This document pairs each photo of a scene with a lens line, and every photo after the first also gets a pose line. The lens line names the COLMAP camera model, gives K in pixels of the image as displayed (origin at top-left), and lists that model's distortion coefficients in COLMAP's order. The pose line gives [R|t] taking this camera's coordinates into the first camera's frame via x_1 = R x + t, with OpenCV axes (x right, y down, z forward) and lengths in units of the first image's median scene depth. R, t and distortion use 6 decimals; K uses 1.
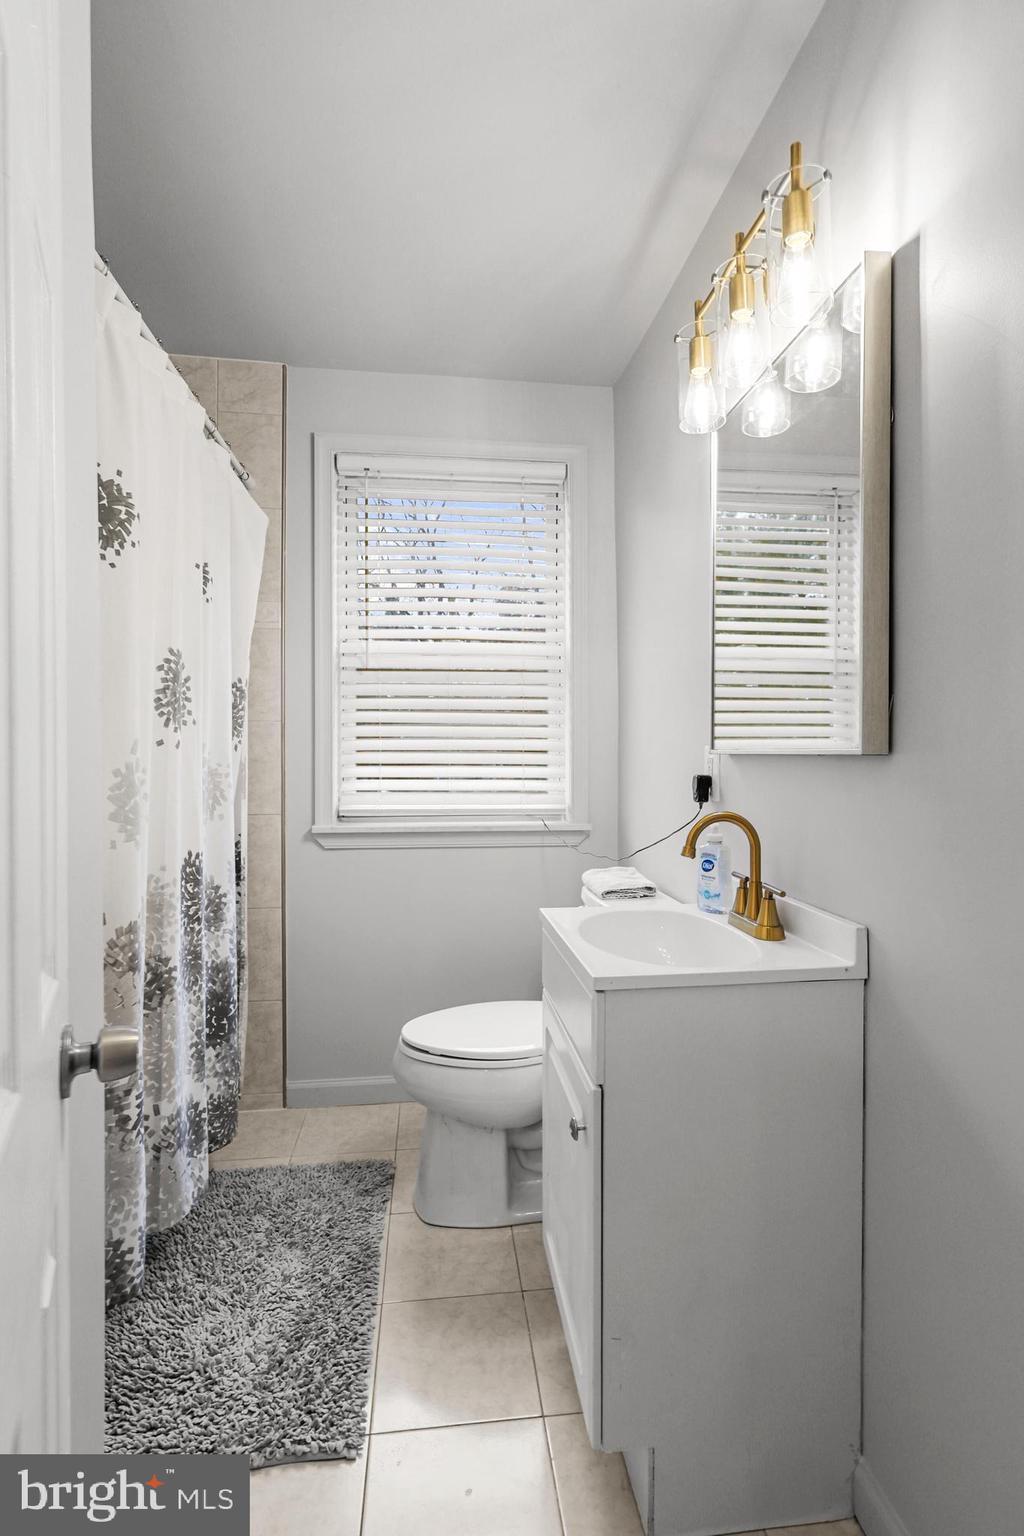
lens RADIAL K [[731.3, 0, 512.2], [0, 731.3, 765.2], [0, 0, 1]] dist [-0.008389, 0.002937]
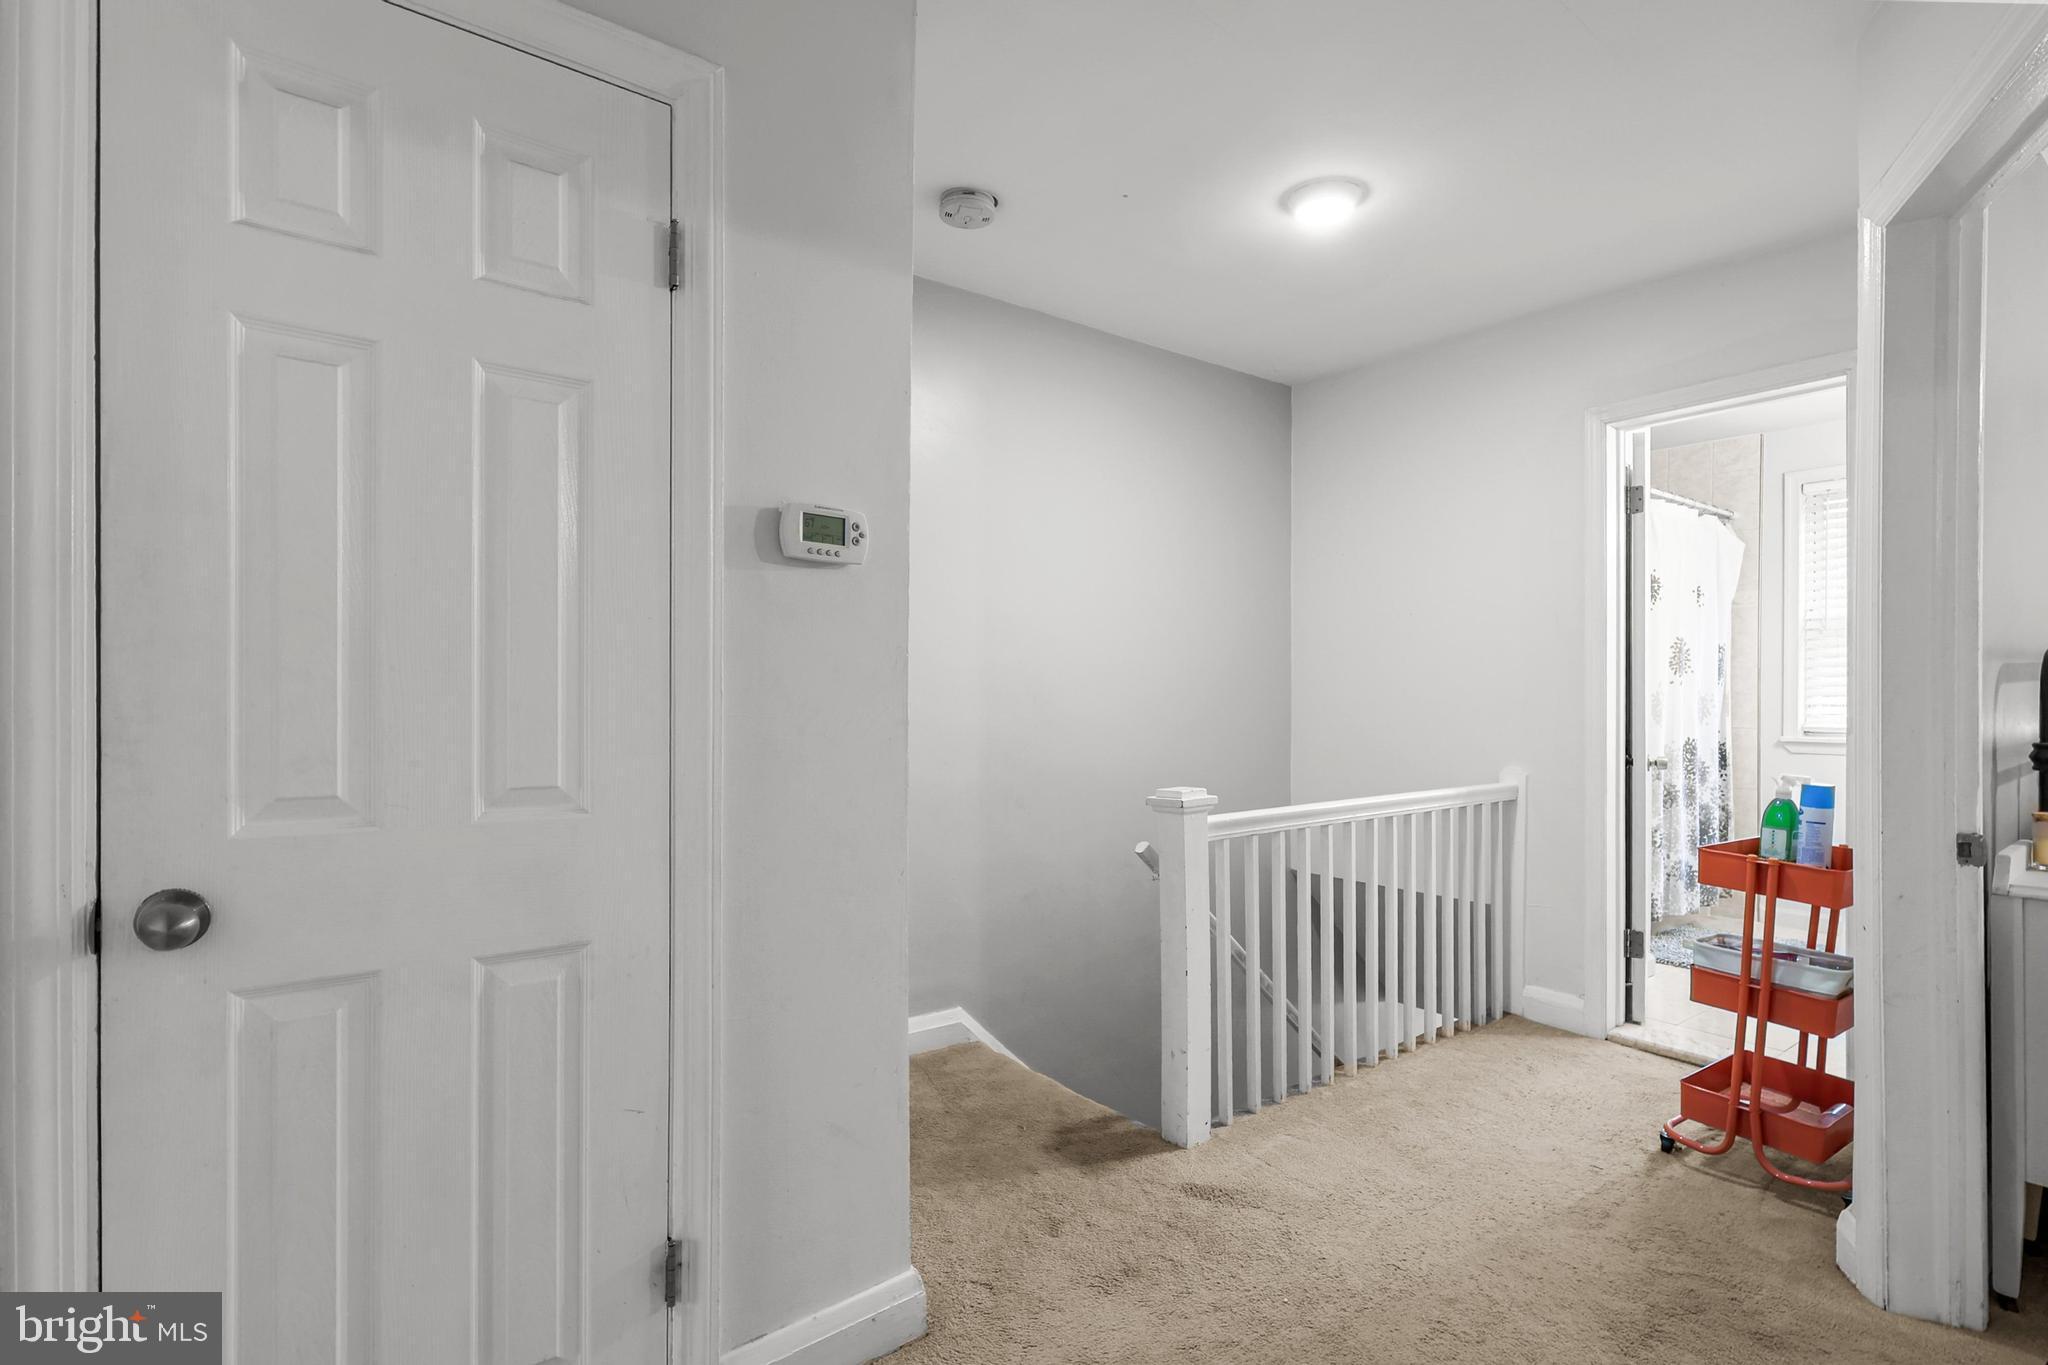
lens RADIAL K [[975.1, 0, 1025.2], [0, 975.1, 693.7], [0, 0, 1]] dist [-0.008389, 0.002937]
pose [[0.507472, -0.004457, -0.861657, 0.885543], [-0.016552, 0.999752, -0.014919, 0.067297], [0.861509, 0.021833, 0.507273, -1.821701]]
